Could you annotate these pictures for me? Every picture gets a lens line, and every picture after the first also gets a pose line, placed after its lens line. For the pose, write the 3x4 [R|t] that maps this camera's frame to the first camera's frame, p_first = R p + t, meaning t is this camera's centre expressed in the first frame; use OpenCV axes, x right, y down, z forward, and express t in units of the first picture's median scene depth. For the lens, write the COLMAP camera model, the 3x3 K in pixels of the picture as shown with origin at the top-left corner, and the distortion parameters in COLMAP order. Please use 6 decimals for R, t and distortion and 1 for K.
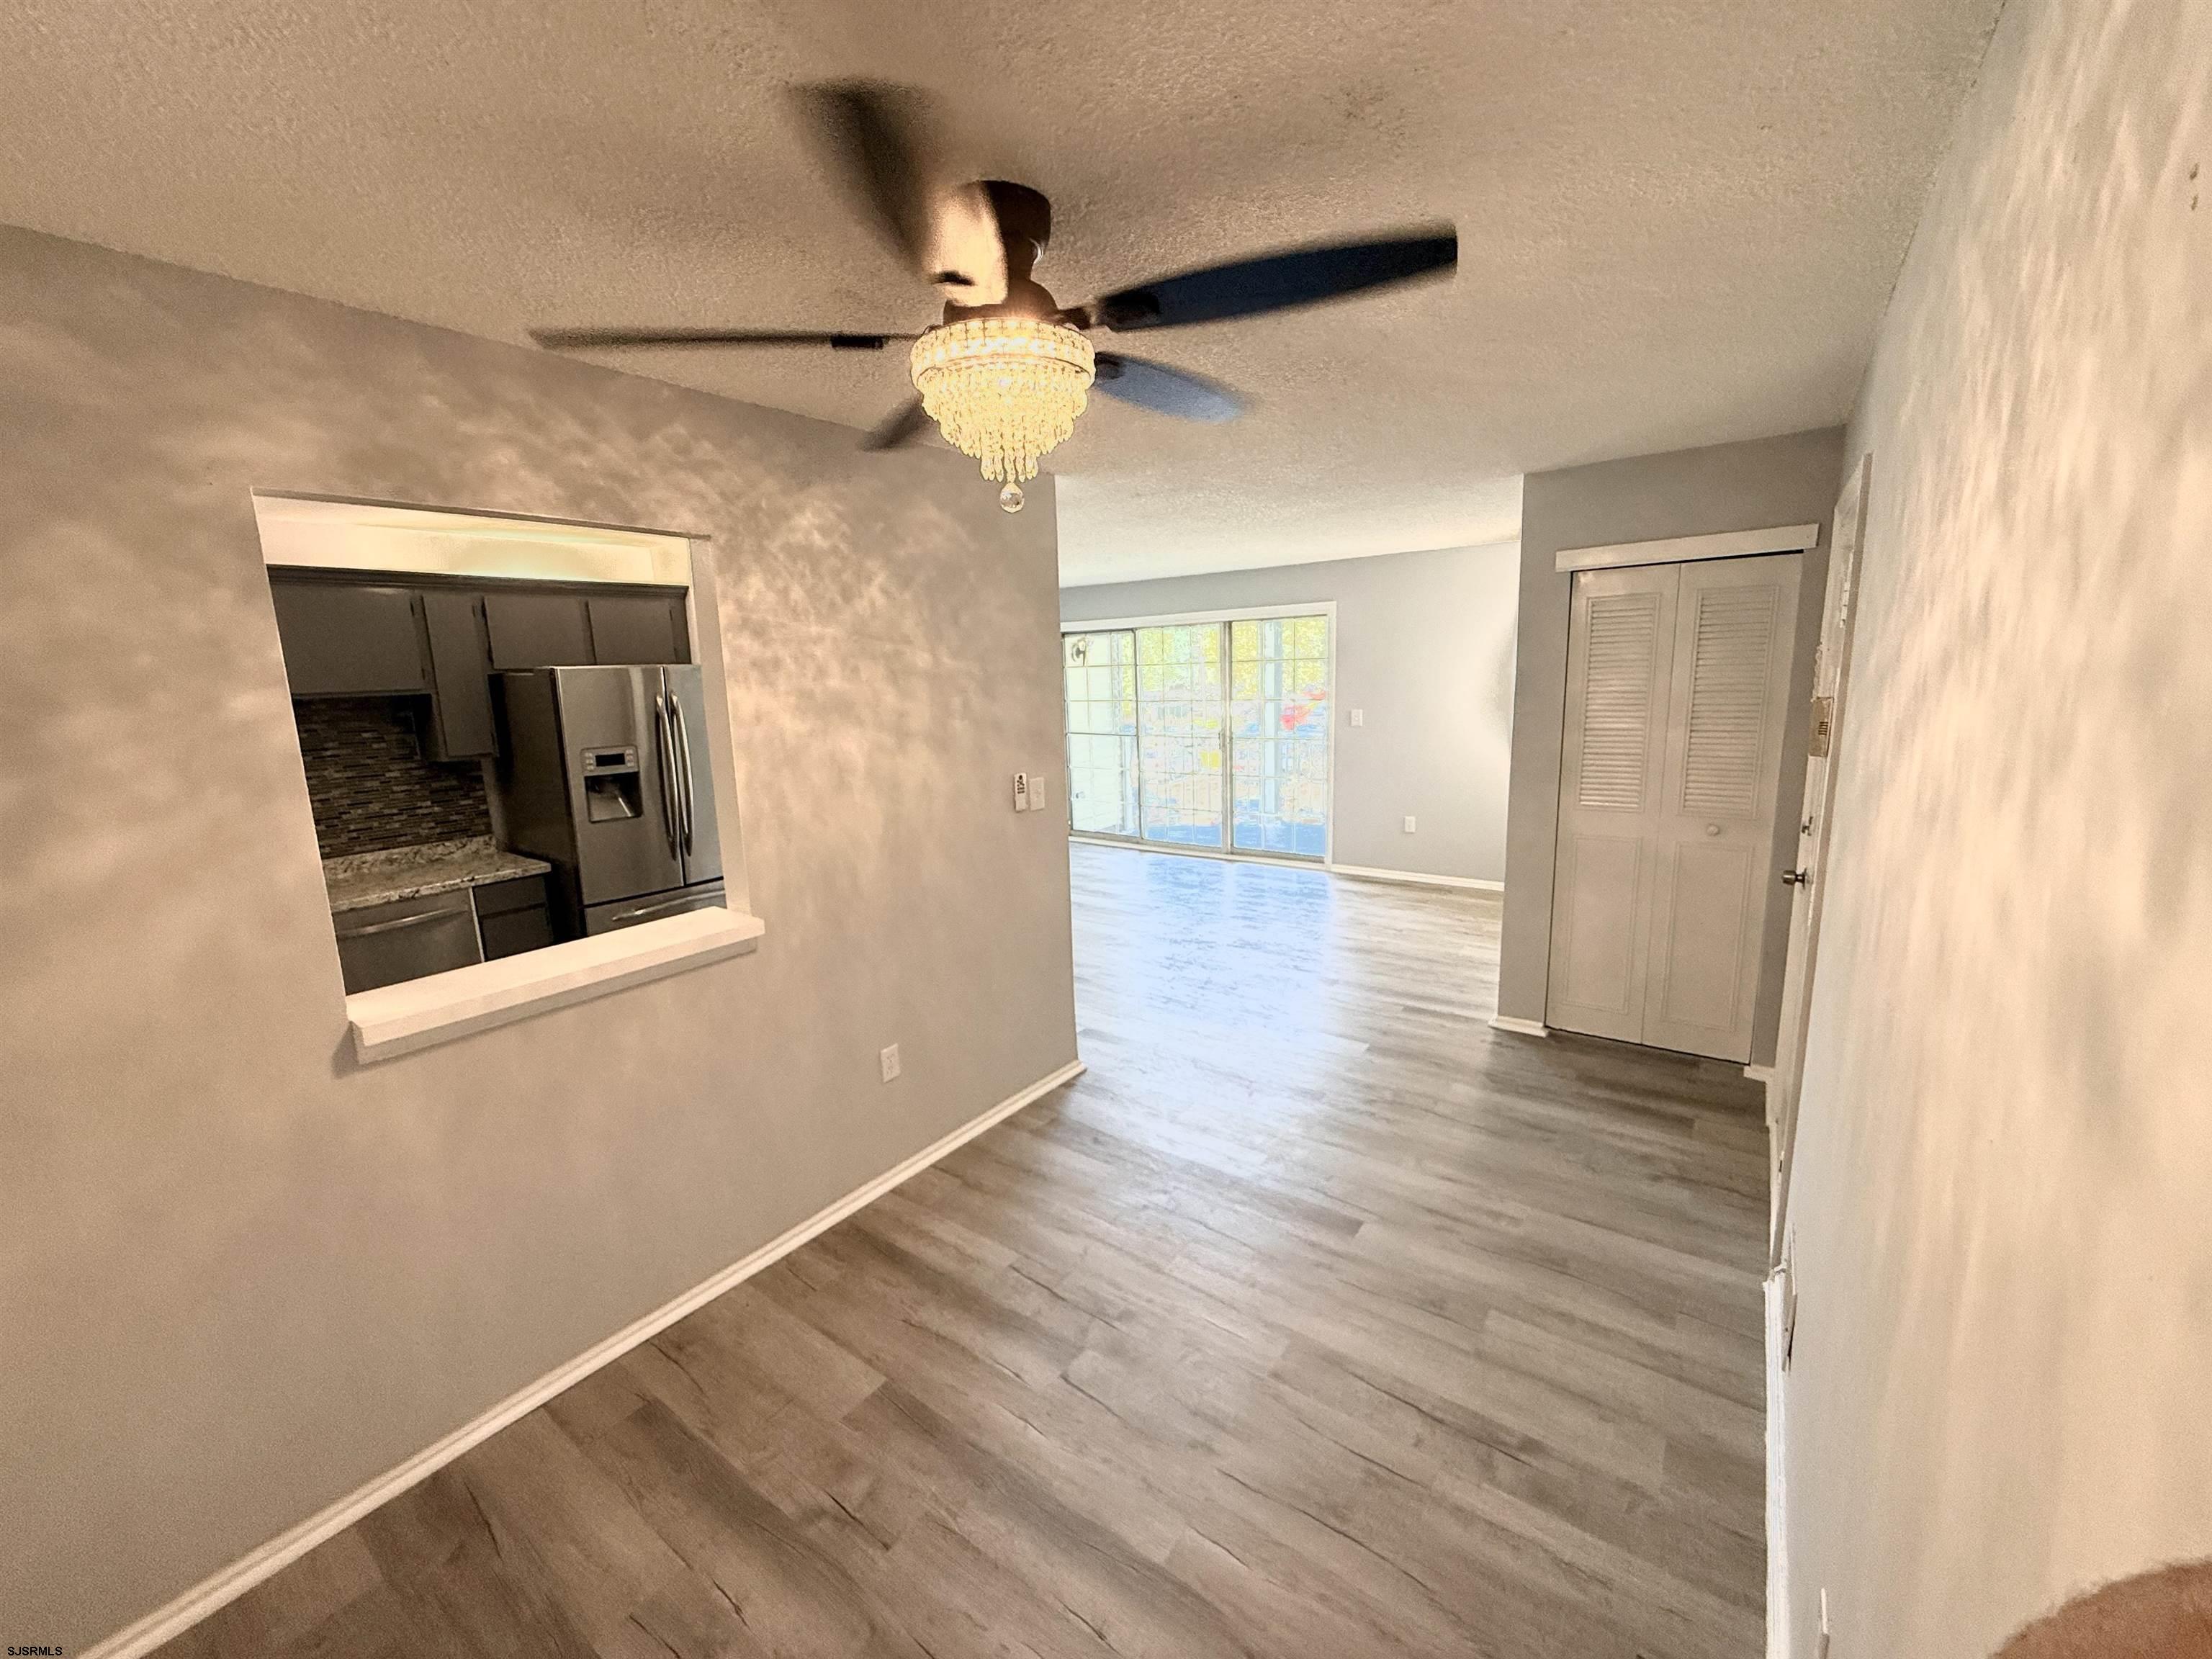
lens RADIAL K [[878.9, 0, 1108.8], [0, 878.9, 827.8], [0, 0, 1]] dist [0.003842, 0.000127]
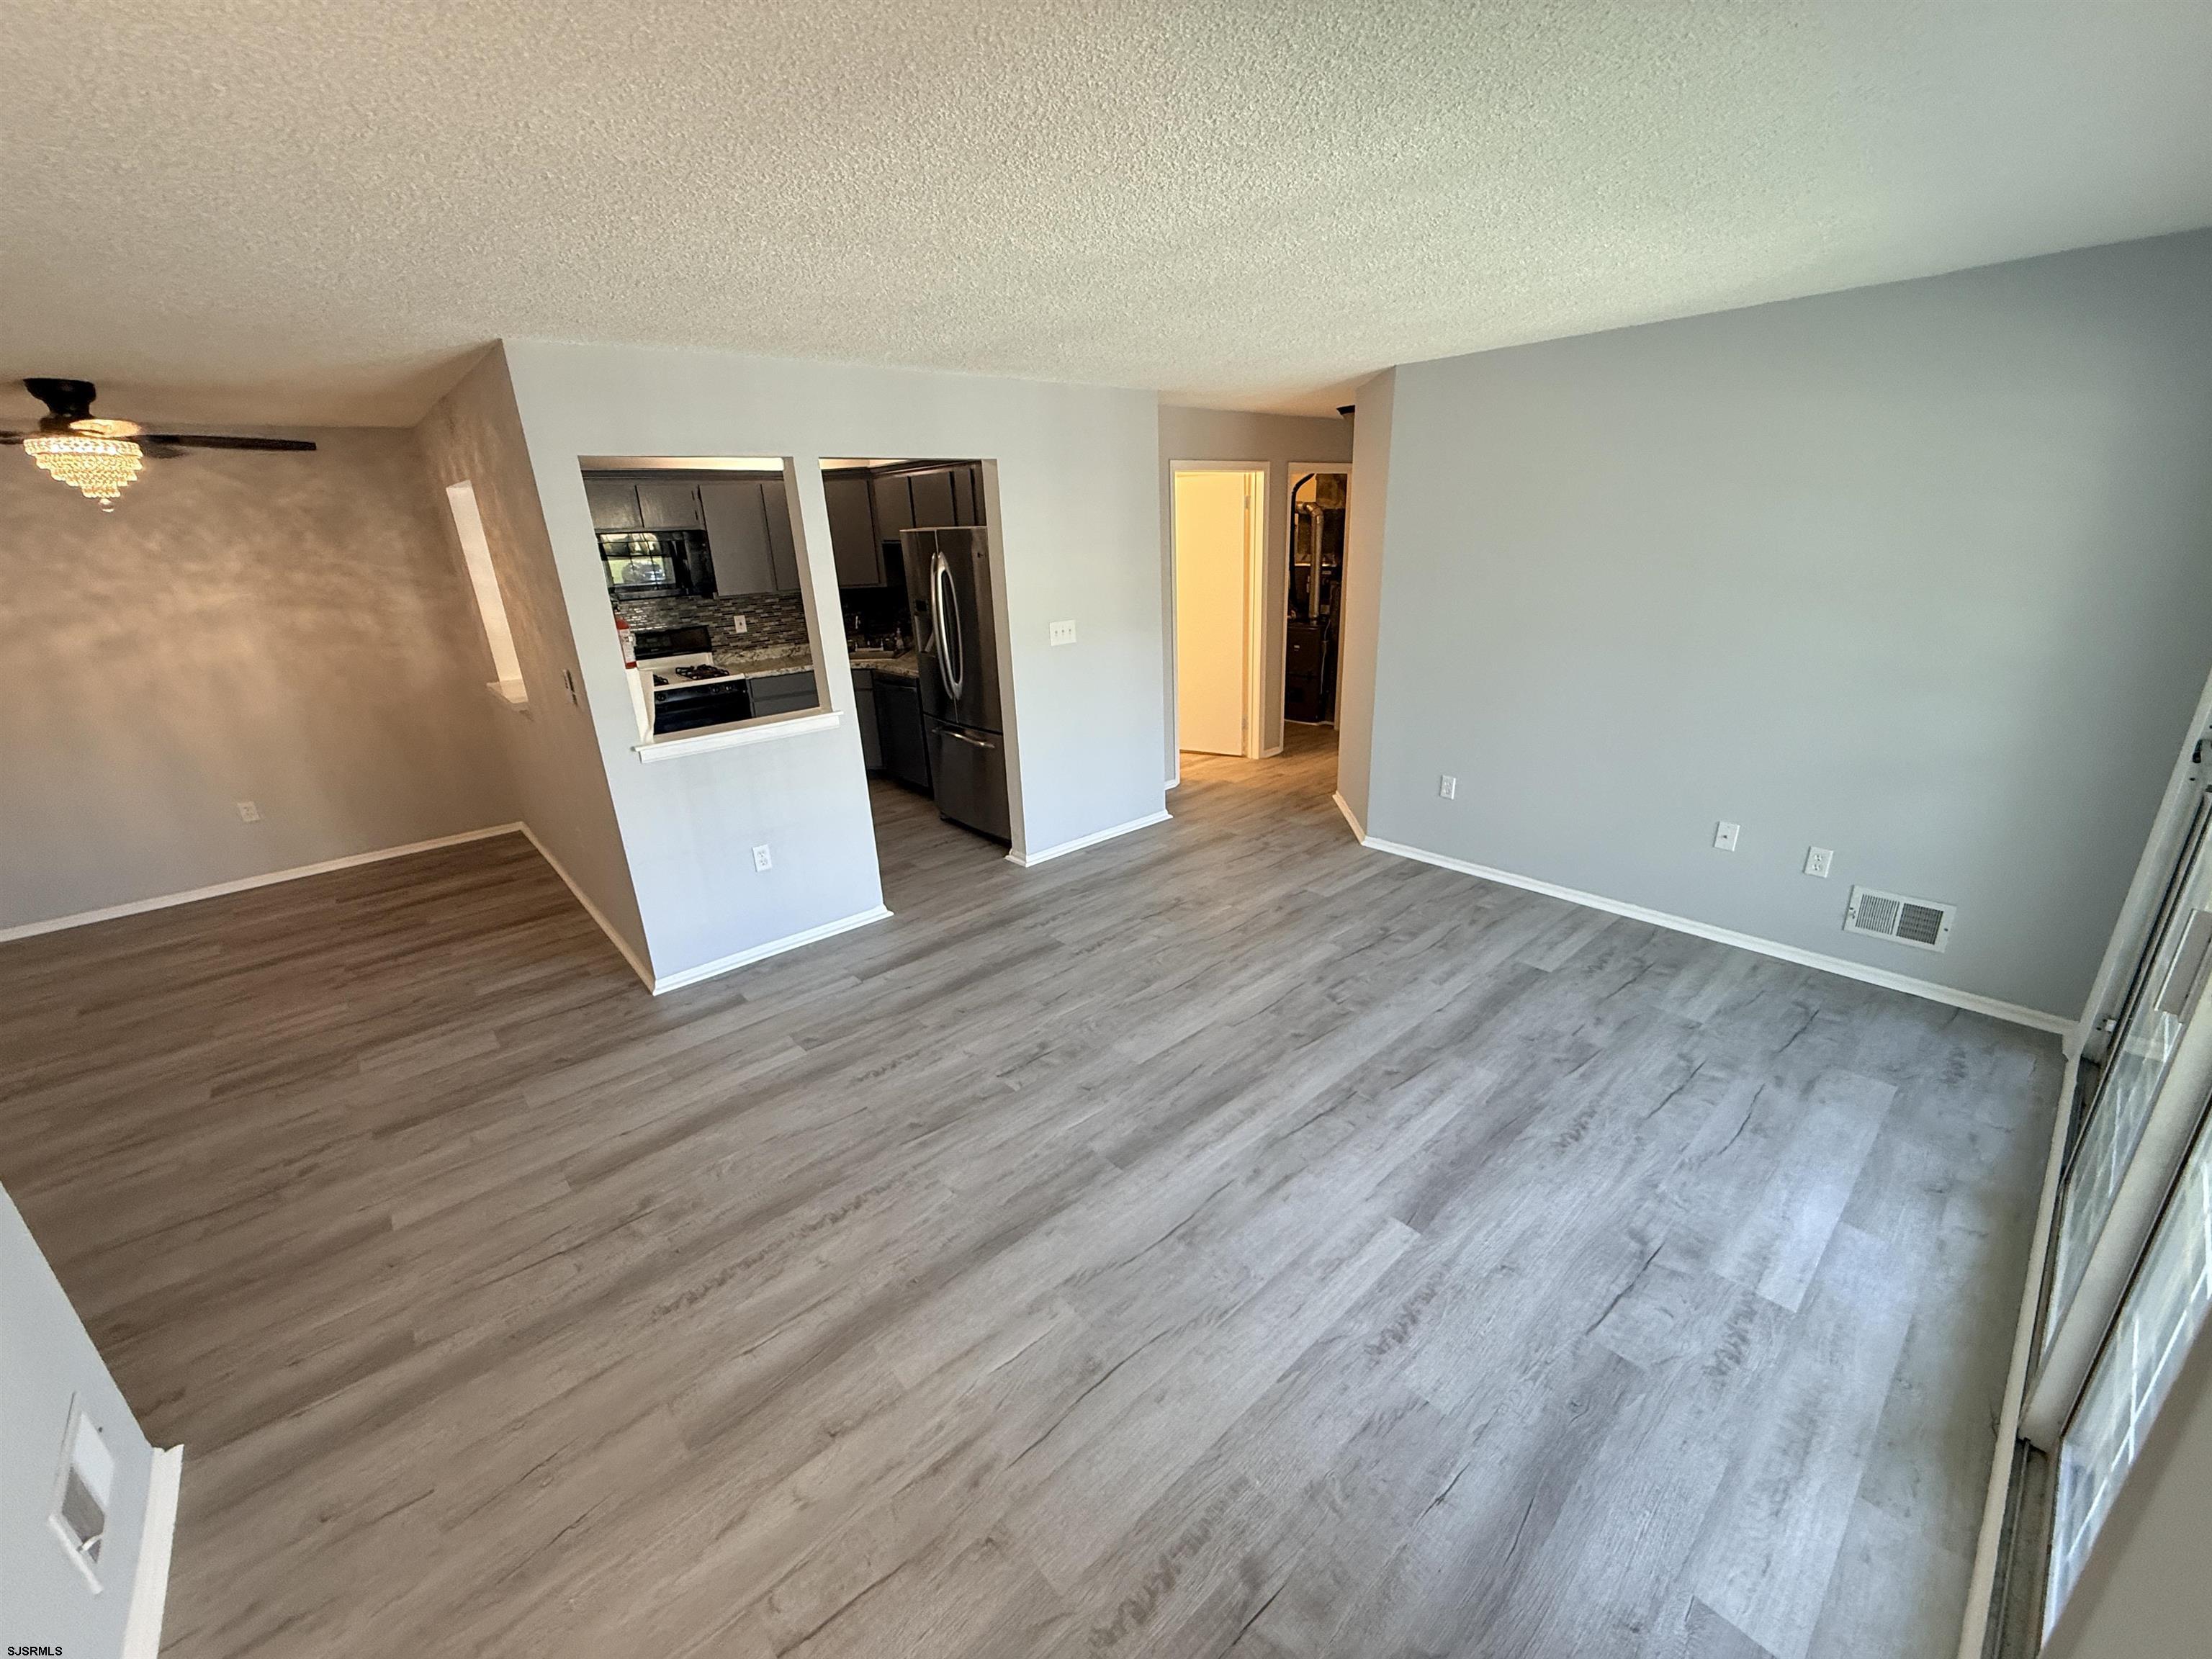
lens RADIAL K [[878.9, 0, 1113.7], [0, 878.9, 824.1], [0, 0, 1]] dist [0.003842, 0.000127]
pose [[-0.212919, 0.365175, -0.906263, 0.658518], [-0.130027, 0.908692, 0.396702, -0.339952], [0.968379, 0.202304, -0.145995, 1.542903]]
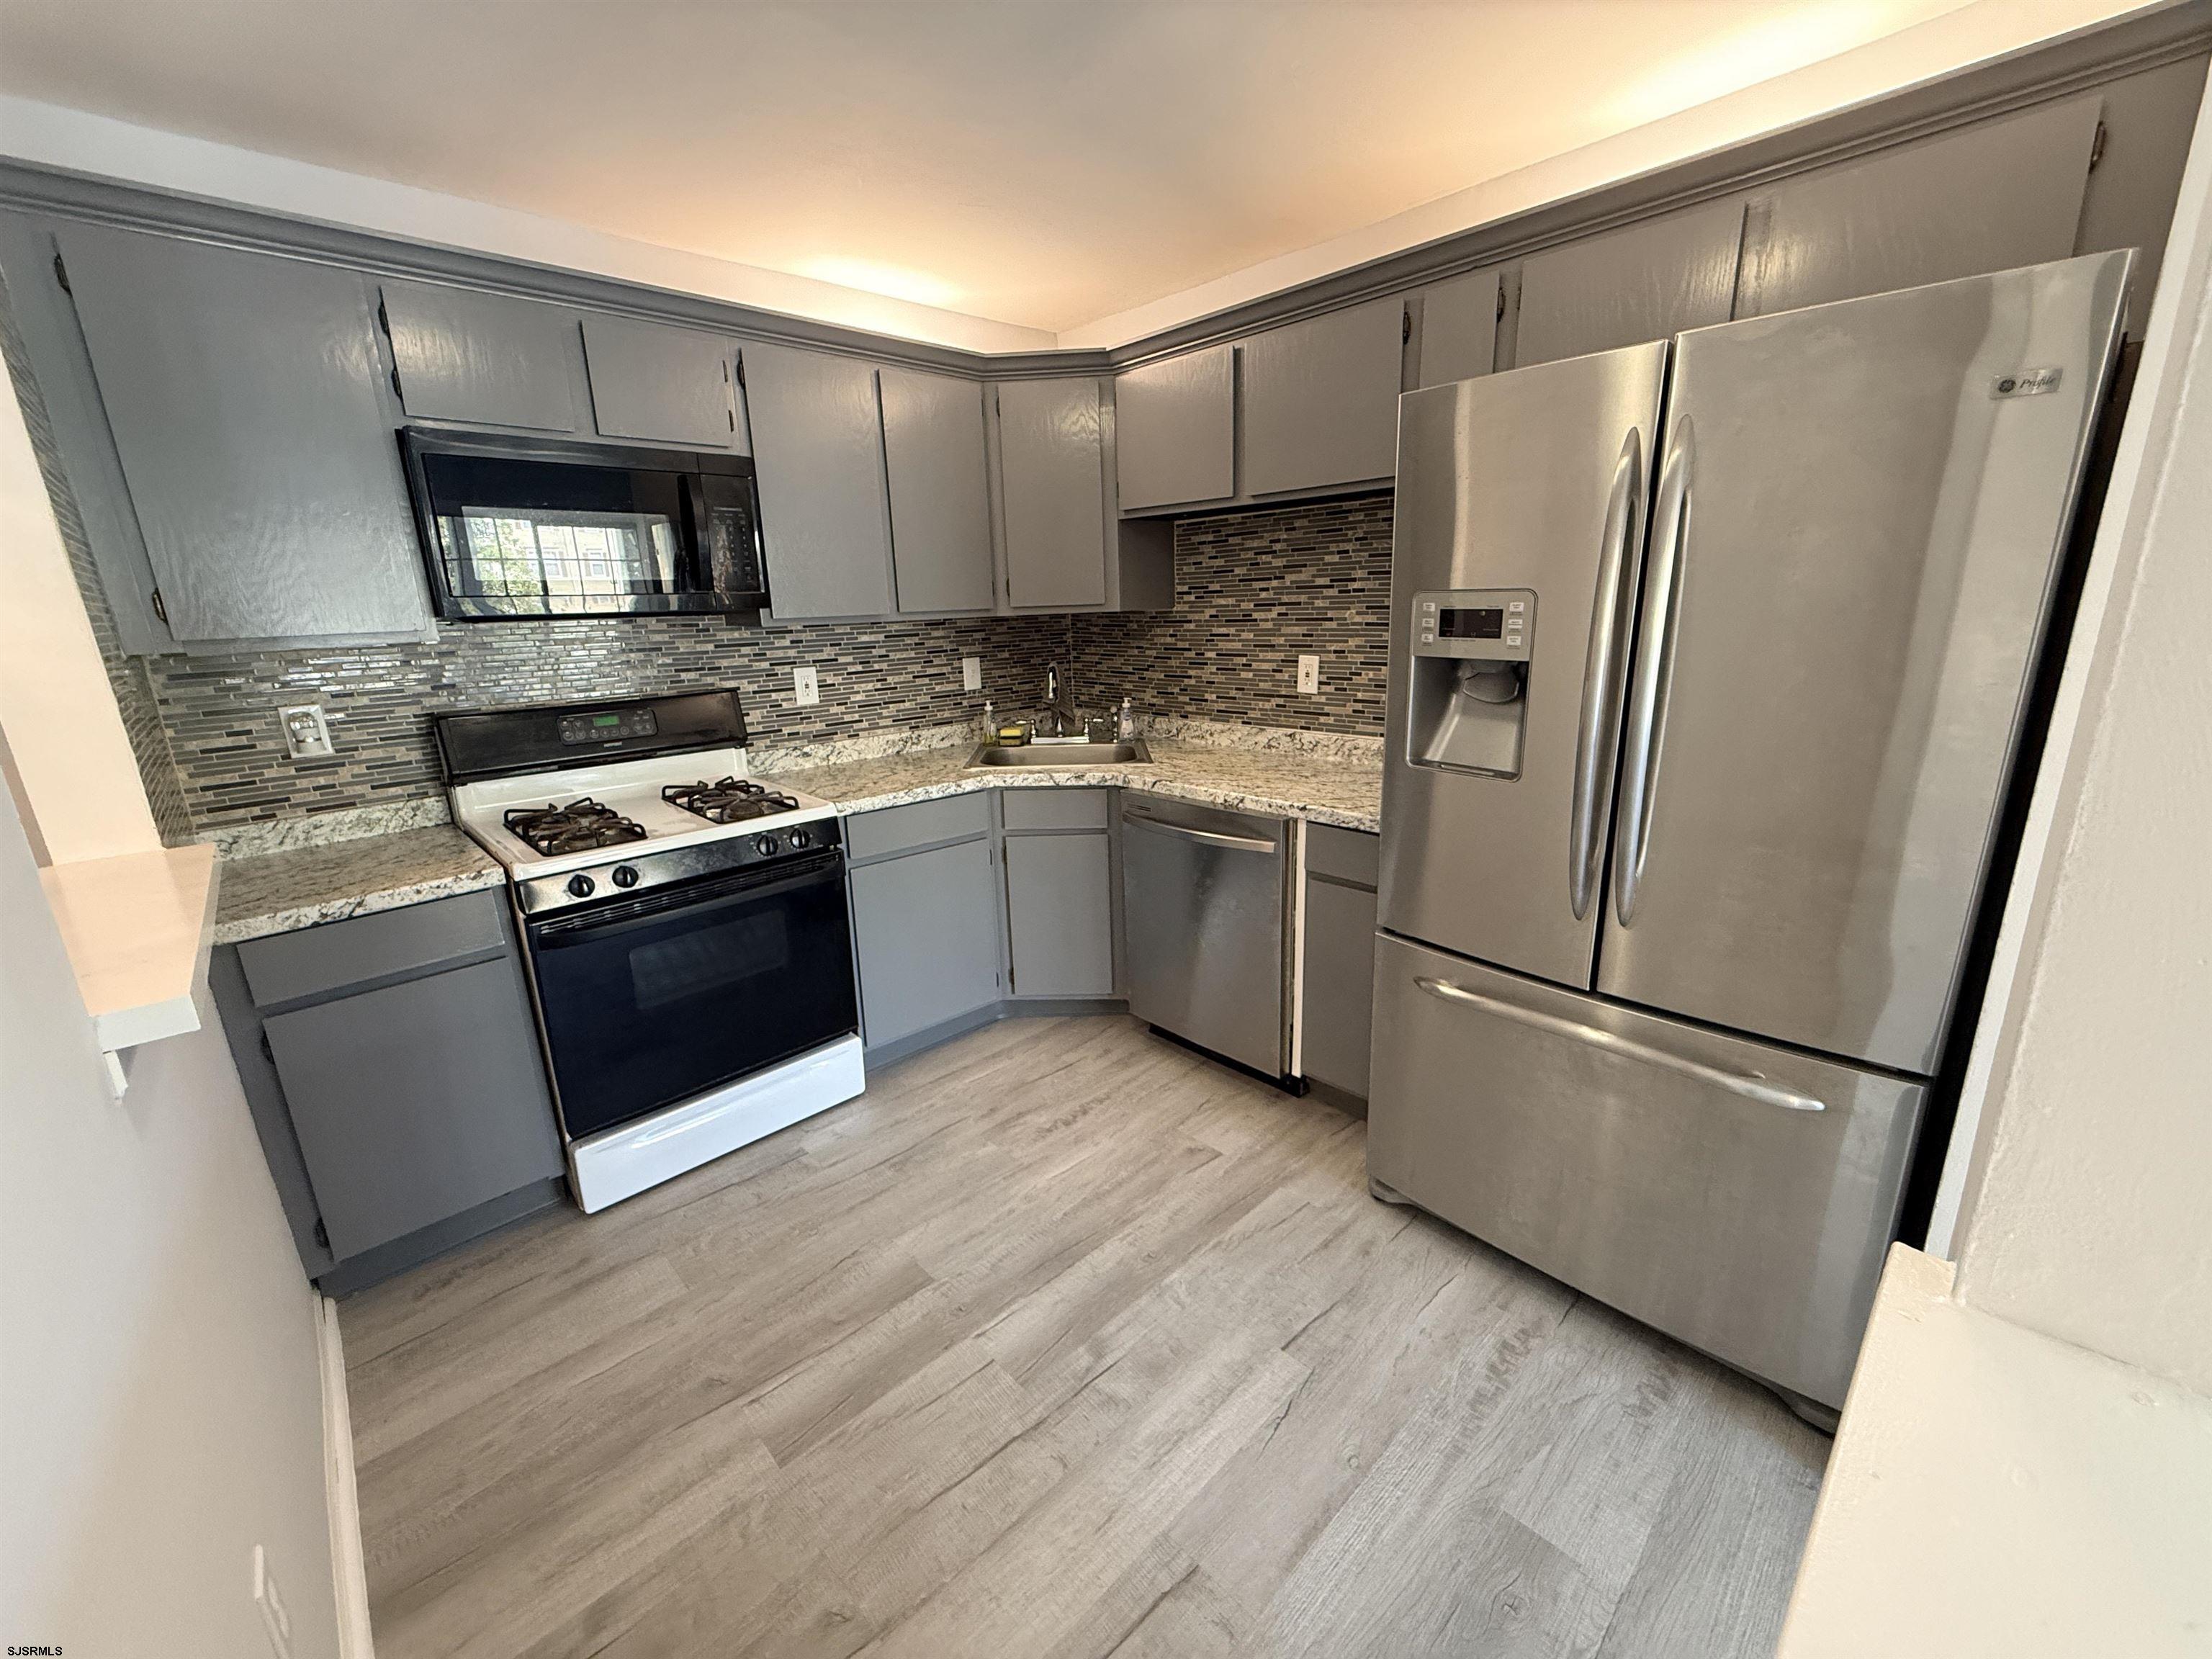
lens RADIAL K [[878.9, 0, 1101.6], [0, 878.9, 831.2], [0, 0, 1]] dist [0.003842, 0.000127]
pose [[-0.184796, 0.289669, -0.939118, -0.127496], [-0.140471, 0.937979, 0.316959, -0.093190], [0.972686, 0.190491, -0.132645, 0.917655]]
